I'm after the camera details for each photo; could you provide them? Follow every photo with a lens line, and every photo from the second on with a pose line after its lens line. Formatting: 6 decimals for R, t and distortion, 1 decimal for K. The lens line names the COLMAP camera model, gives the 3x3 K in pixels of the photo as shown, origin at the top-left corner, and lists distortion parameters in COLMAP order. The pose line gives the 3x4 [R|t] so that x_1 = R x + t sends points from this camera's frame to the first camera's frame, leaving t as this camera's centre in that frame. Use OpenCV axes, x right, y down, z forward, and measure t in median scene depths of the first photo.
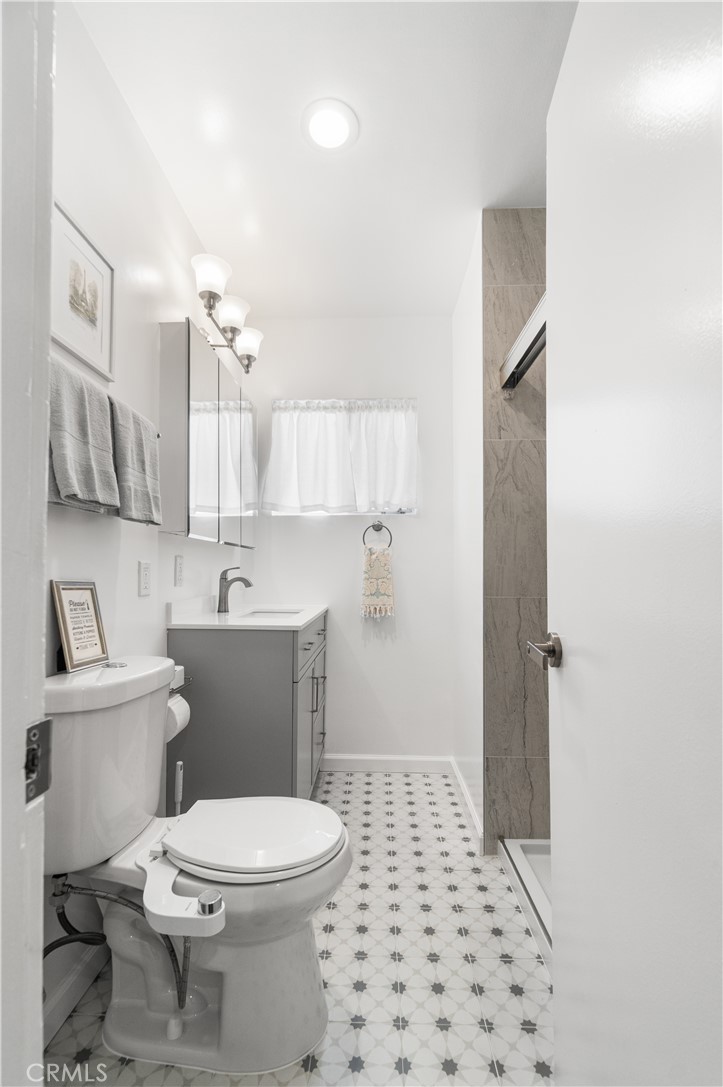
lens RADIAL K [[475.8, 0, 362.1], [0, 475.8, 565.9], [0, 0, 1]] dist [-0.005211, 0.001115]
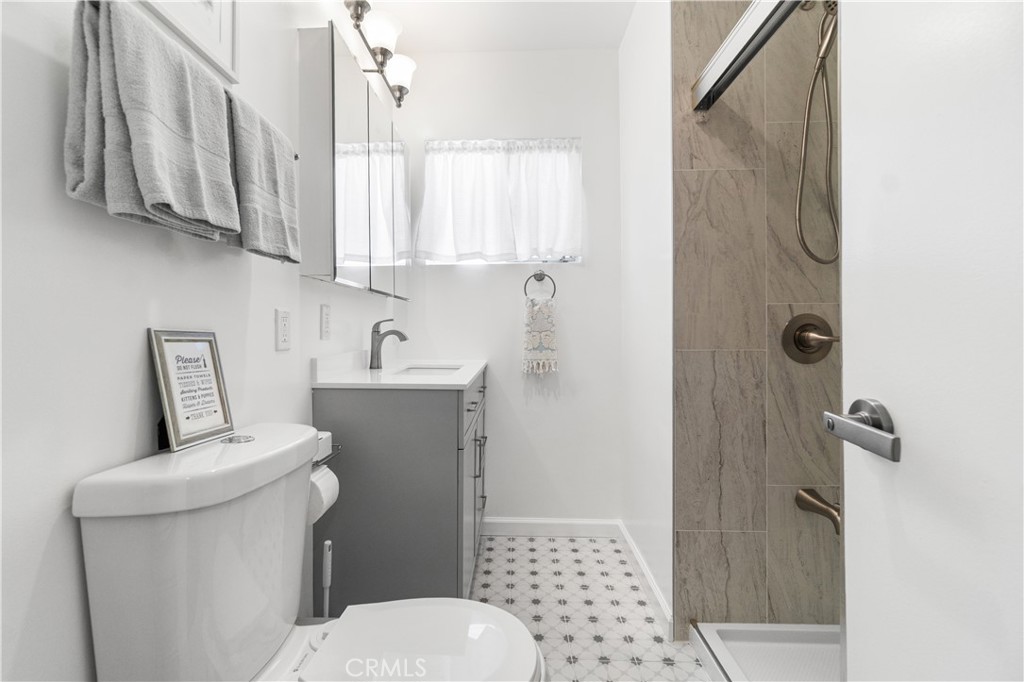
lens RADIAL K [[453.4, 0, 507.3], [0, 453.4, 331.1], [0, 0, 1]] dist [-0.004314, -0.001835]
pose [[0.999983, -0.005141, 0.002730, -0.052651], [0.005089, 0.999815, 0.018573, 0.013757], [-0.002825, -0.018559, 0.999824, 0.166038]]
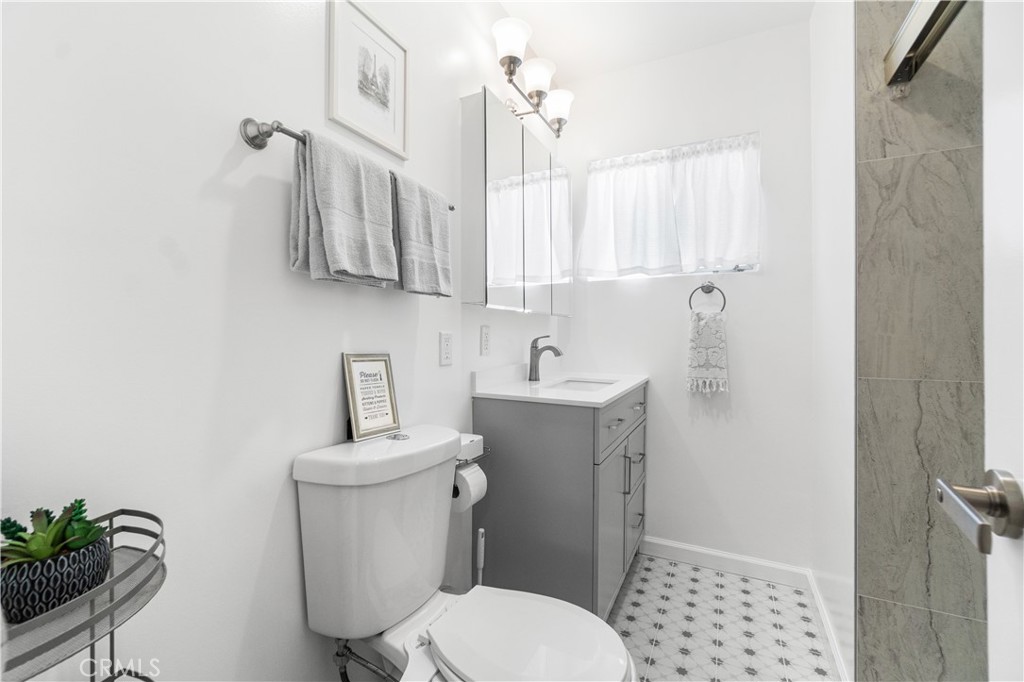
lens RADIAL K [[448.2, 0, 494.6], [0, 448.2, 335.9], [0, 0, 1]] dist [-0.005211, 0.001115]
pose [[0.904167, -0.001286, -0.427176, 0.046751], [0.006638, 0.999917, 0.011039, -0.009764], [0.427127, -0.012817, 0.904101, 0.140518]]
